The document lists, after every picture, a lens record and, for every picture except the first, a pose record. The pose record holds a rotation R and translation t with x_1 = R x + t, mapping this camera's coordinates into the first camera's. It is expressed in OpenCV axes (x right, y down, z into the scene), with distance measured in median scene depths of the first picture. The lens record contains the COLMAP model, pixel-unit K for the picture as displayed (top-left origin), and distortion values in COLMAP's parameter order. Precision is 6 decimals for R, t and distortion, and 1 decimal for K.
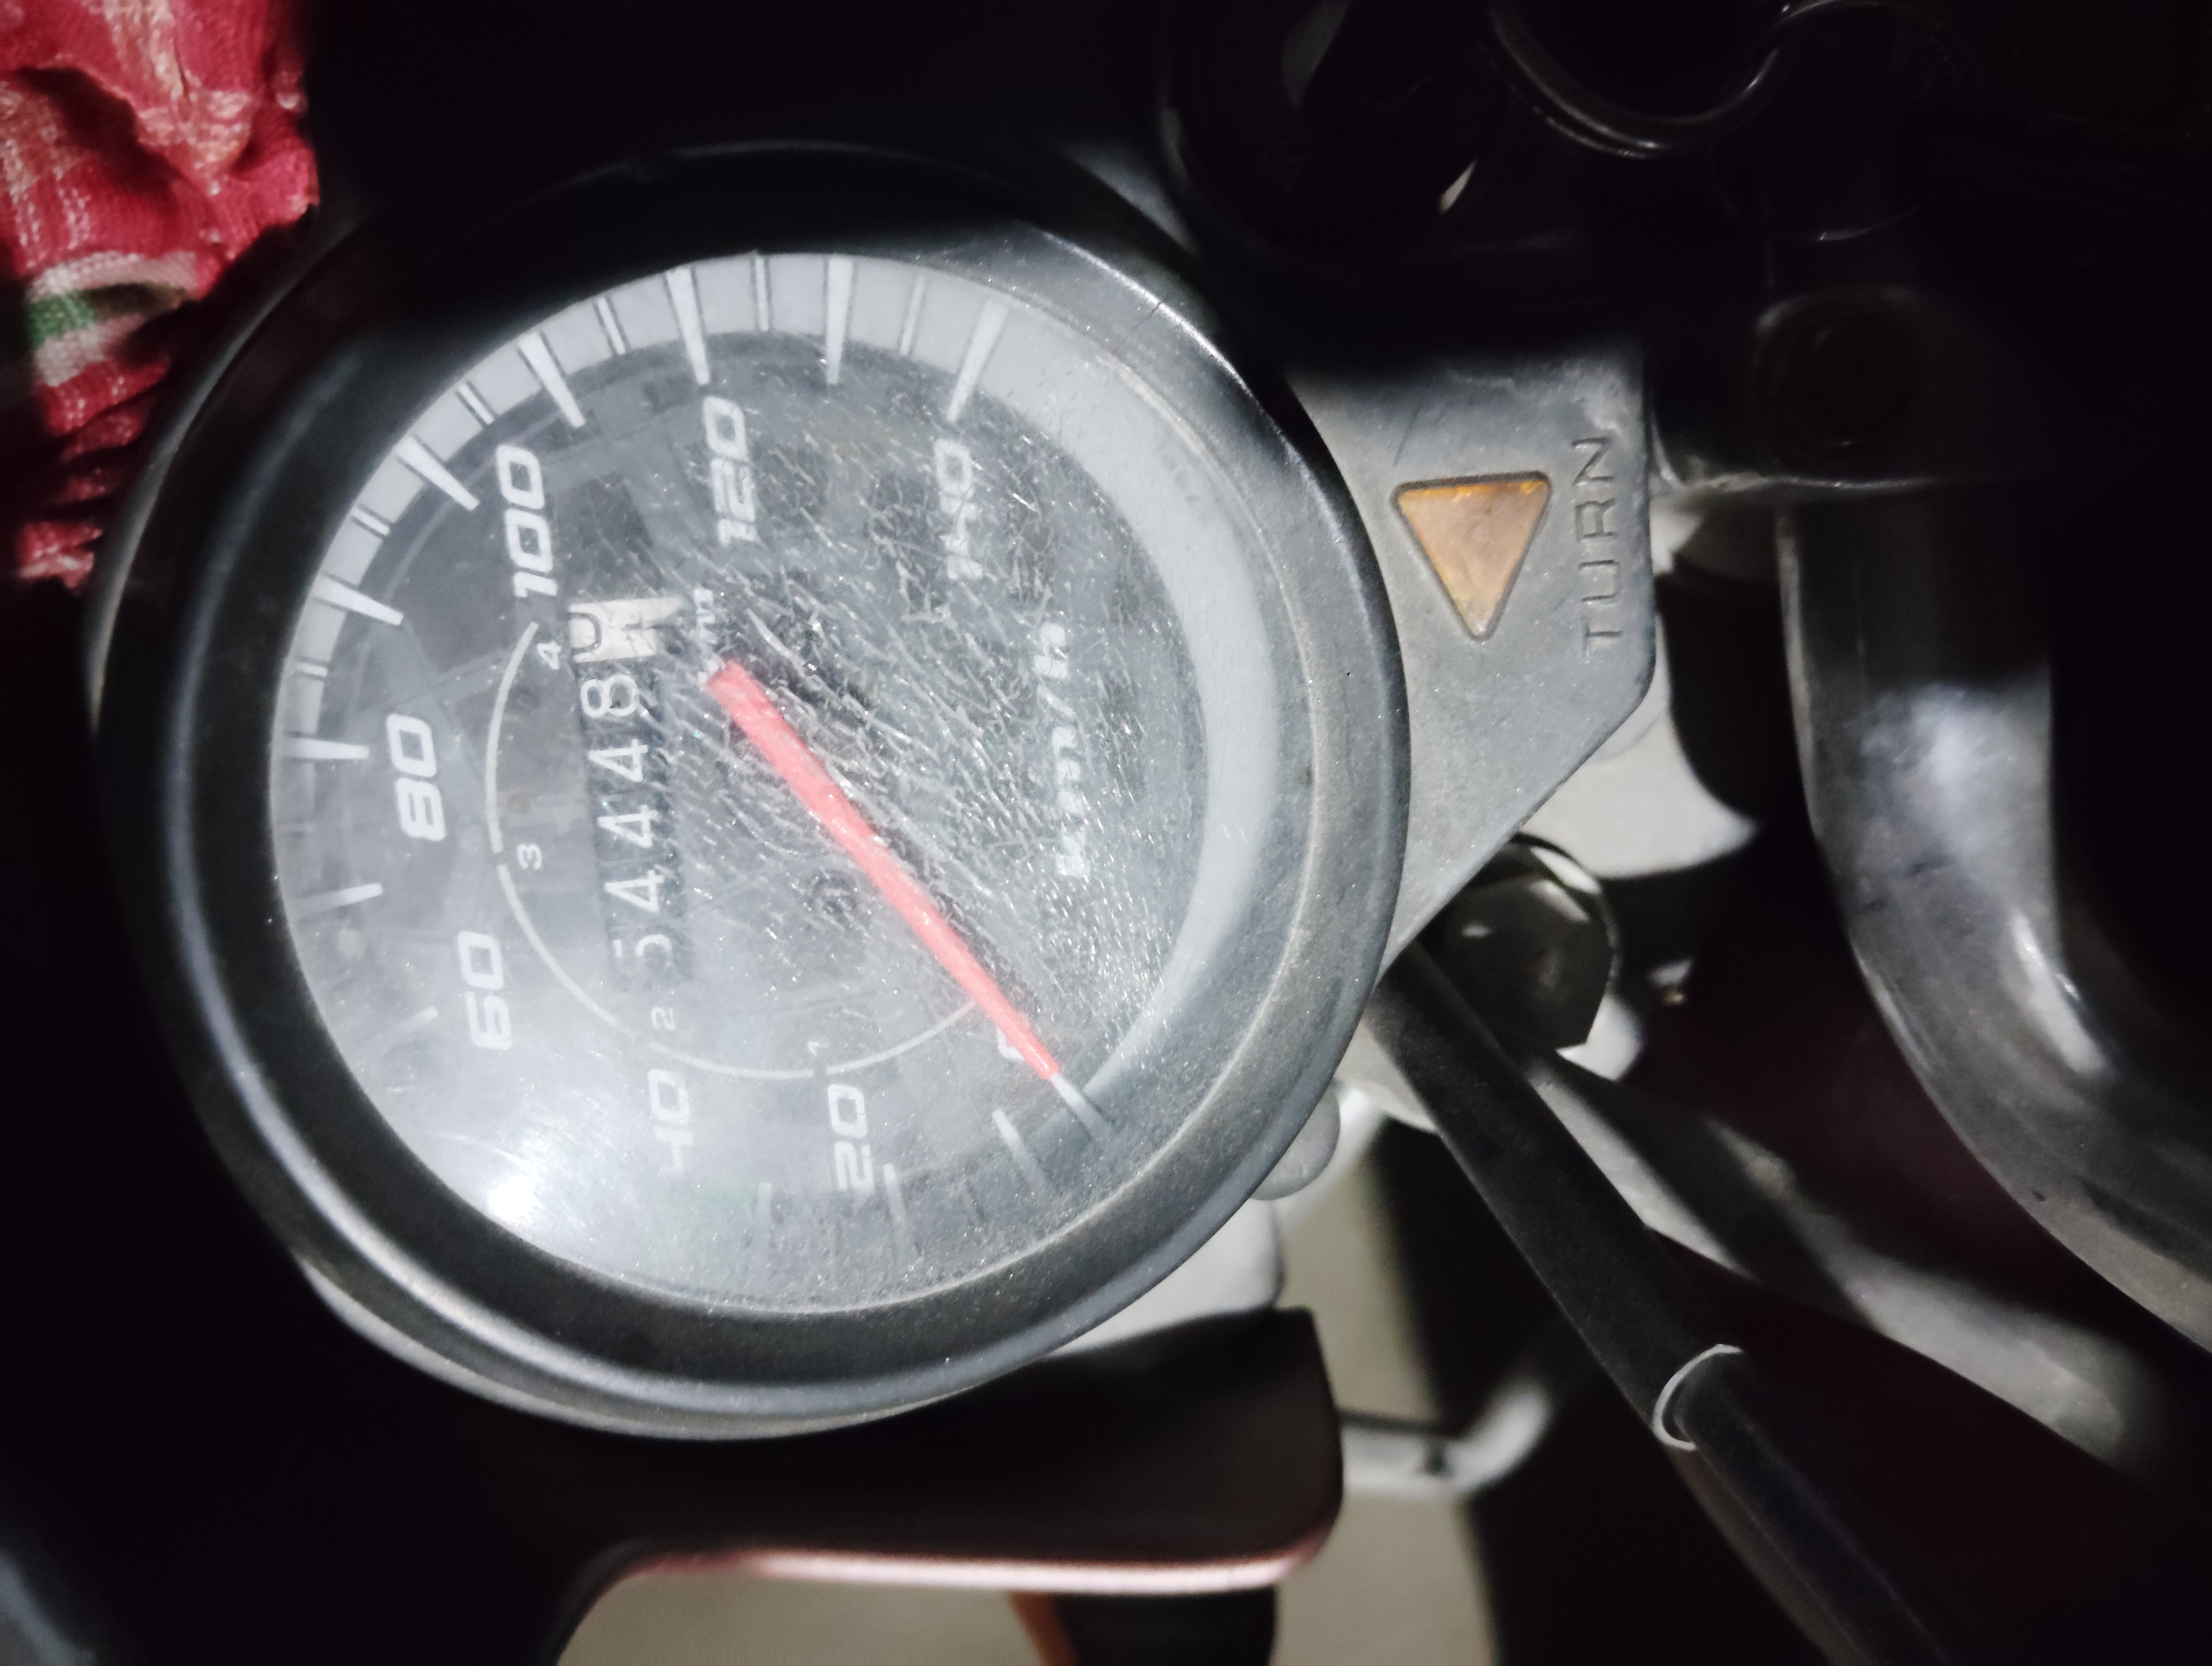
lens RADIAL K [[1903.1, 0, 1109.8], [0, 1903.1, 814.4], [0, 0, 1]] dist [0.063319, -0.188022]
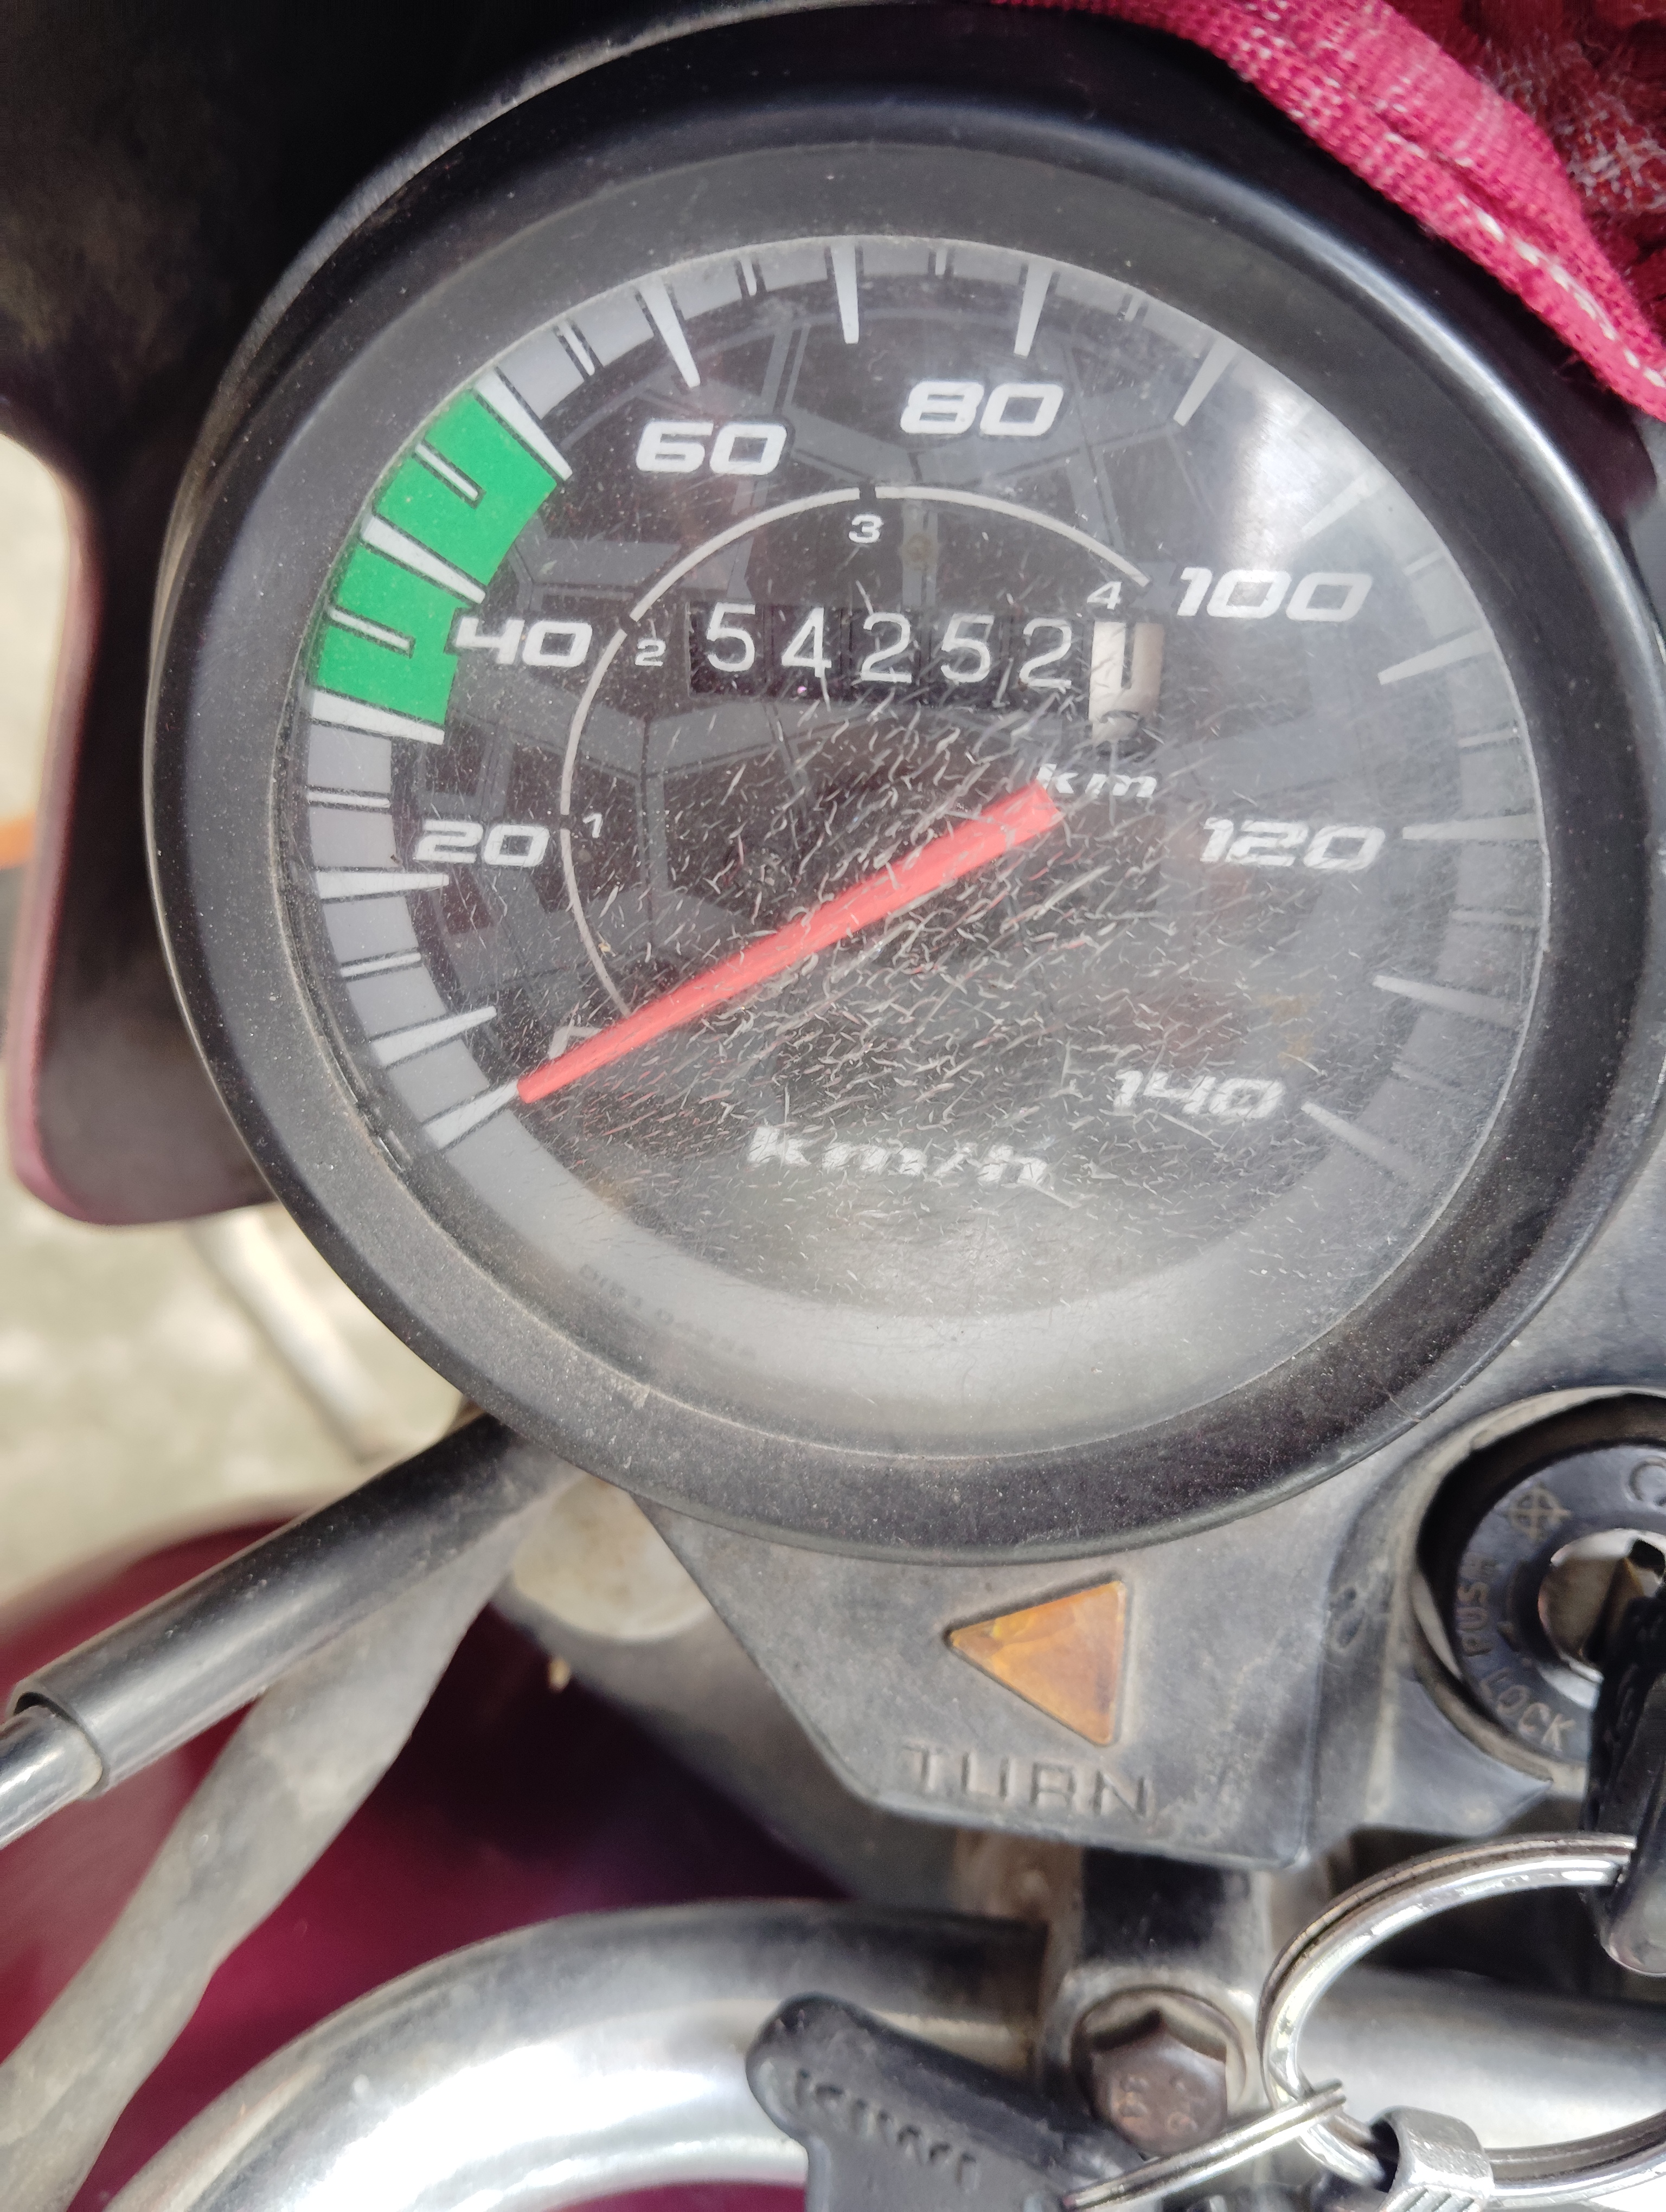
lens RADIAL K [[1903.1, 0, 850.5], [0, 1903.1, 1103.6], [0, 0, 1]] dist [0.063319, -0.188022]
pose [[-0.165409, 0.981124, 0.100179, -0.145969], [-0.985208, -0.168996, 0.028383, -0.036473], [0.044777, -0.094003, 0.994564, 0.169376]]
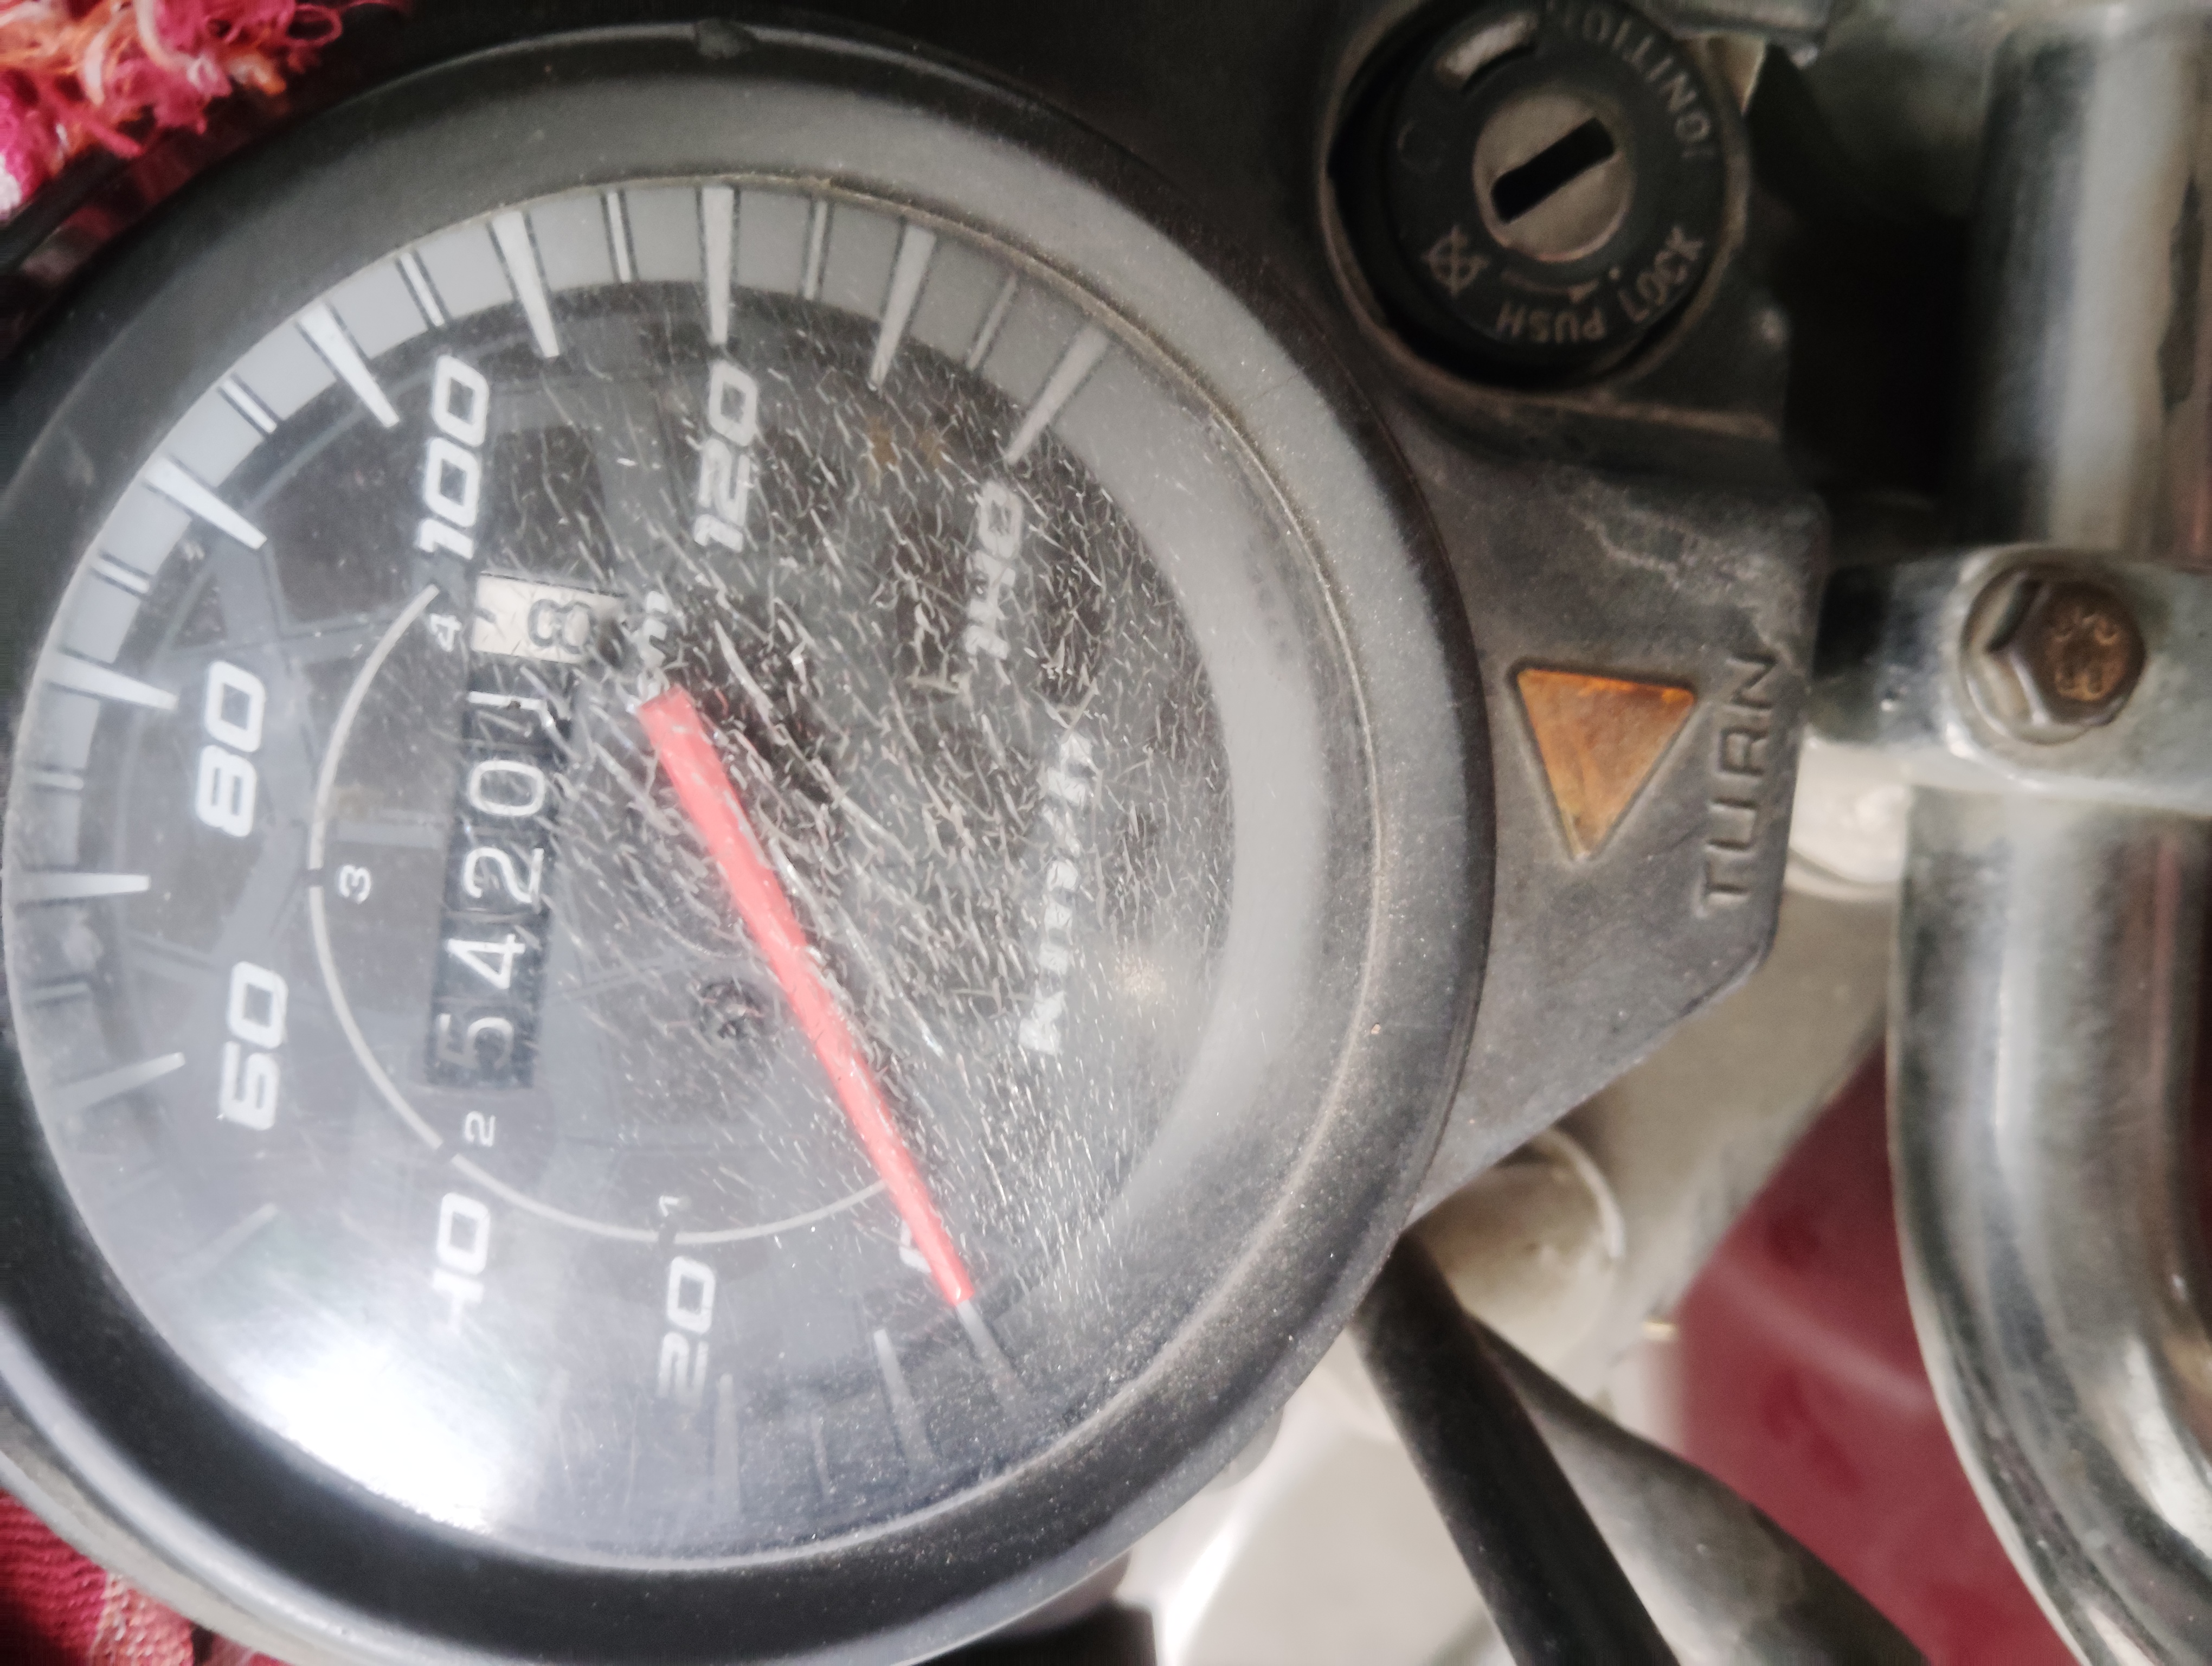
lens RADIAL K [[1903.1, 0, 1104.2], [0, 1903.1, 815.1], [0, 0, 1]] dist [0.063319, -0.188022]
pose [[0.977632, 0.205764, 0.043543, -0.052459], [-0.200696, 0.974593, -0.099447, 0.011817], [-0.062899, 0.088484, 0.994090, 0.227555]]
